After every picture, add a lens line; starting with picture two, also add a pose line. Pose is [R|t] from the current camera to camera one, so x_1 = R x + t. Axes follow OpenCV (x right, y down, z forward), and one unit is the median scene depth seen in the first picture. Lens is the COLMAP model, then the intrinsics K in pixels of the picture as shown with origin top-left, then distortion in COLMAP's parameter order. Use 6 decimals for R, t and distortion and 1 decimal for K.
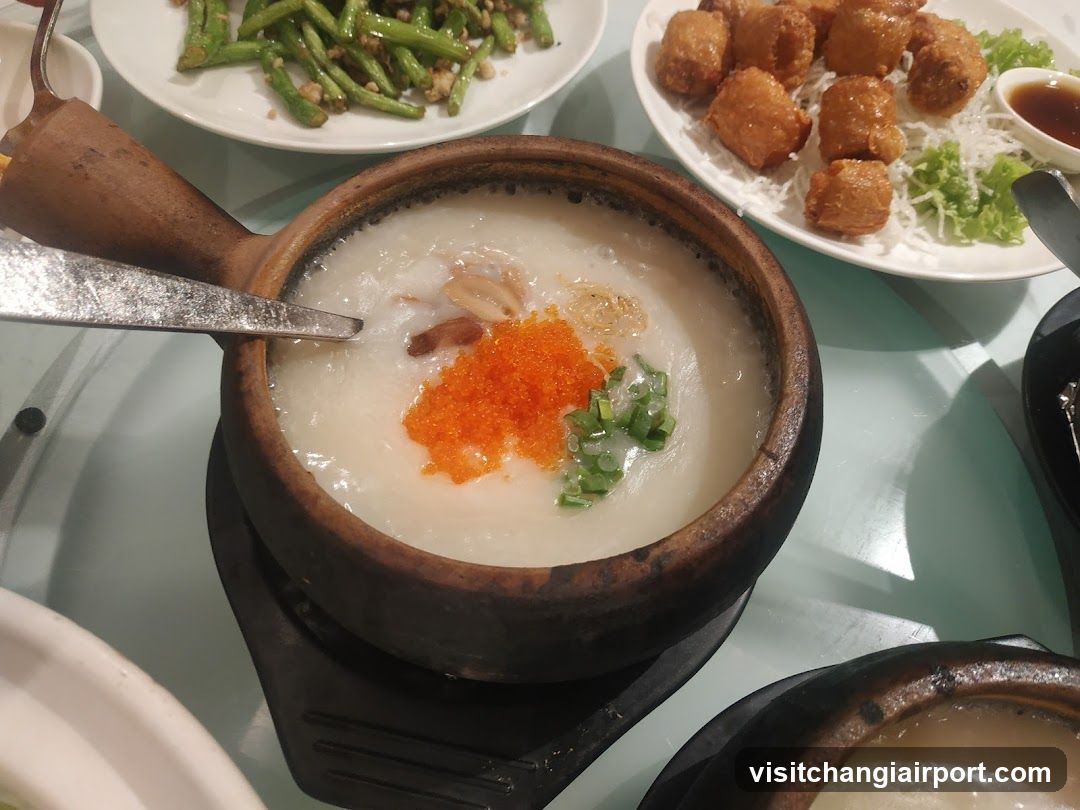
lens RADIAL K [[837.8, 0, 540.0], [0, 837.8, 405.0], [0, 0, 1]] dist [-0.047798, 0.002369]
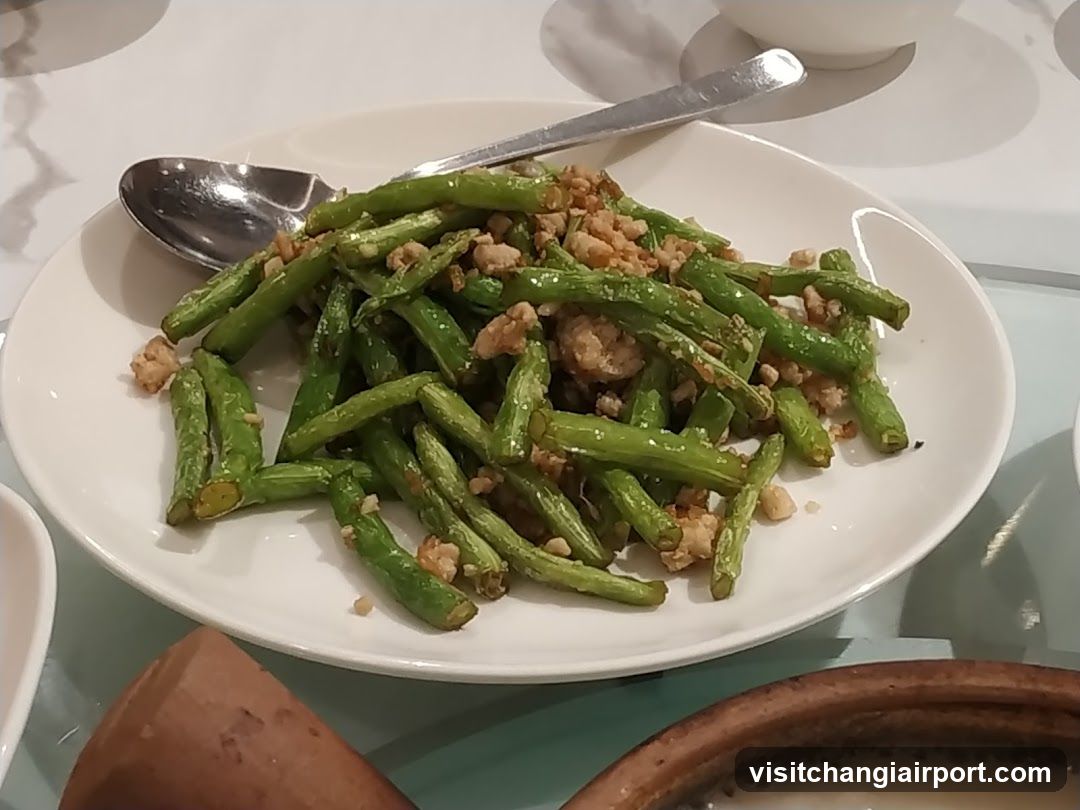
lens RADIAL K [[2281.2, 0, 540.0], [0, 2281.2, 405.0], [0, 0, 1]] dist [0.104755, 0.401507]
pose [[0.996170, -0.037941, -0.078781, -0.101291], [0.005683, 0.927145, -0.374660, 0.053802], [0.087257, 0.372777, 0.923809, -0.305912]]
